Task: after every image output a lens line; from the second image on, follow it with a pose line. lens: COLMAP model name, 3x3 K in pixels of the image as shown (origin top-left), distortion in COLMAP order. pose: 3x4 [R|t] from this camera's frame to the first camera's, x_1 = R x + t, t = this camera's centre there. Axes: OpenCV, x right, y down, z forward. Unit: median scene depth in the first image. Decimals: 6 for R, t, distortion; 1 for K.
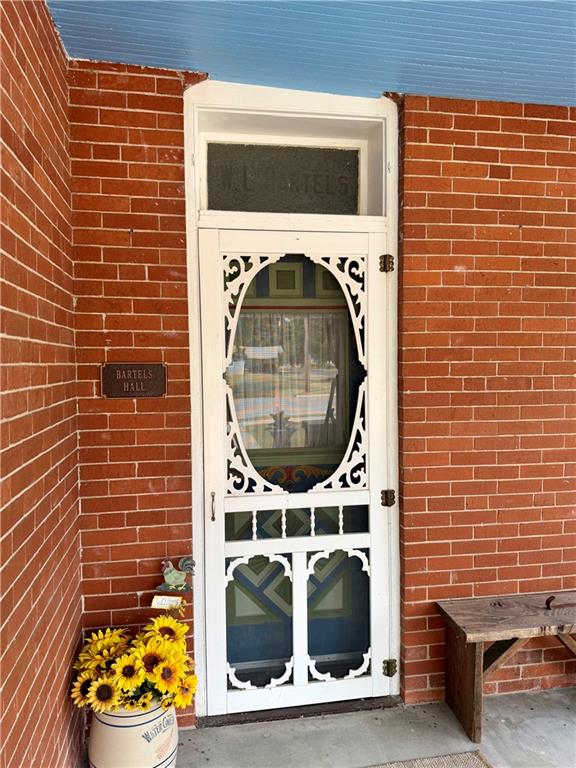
lens RADIAL K [[588.8, 0, 284.4], [0, 588.8, 385.2], [0, 0, 1]] dist [0.059725, -0.054613]
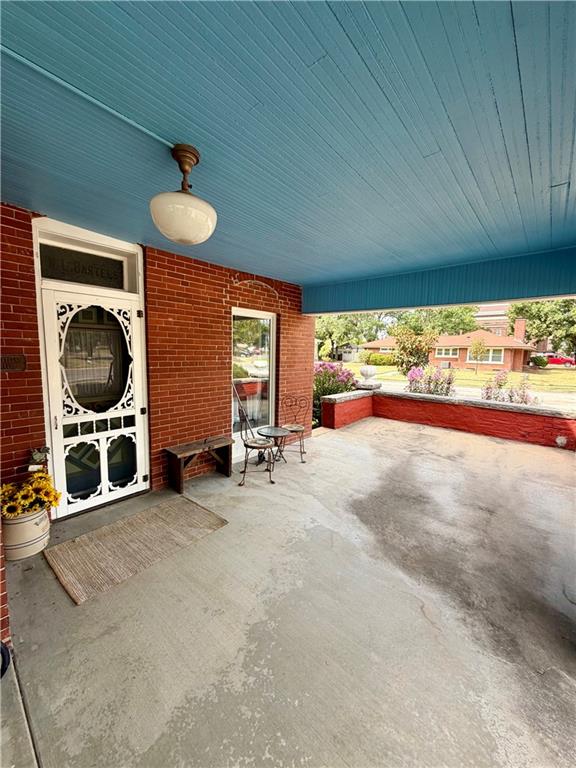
lens RADIAL K [[306.0, 0, 288.6], [0, 306.0, 384.8], [0, 0, 1]] dist [-0.000897, -0.000532]
pose [[0.769451, -0.045390, 0.637091, -0.167338], [-0.001565, 0.997335, 0.072946, -0.010518], [-0.638704, -0.057125, 0.767329, -0.357775]]
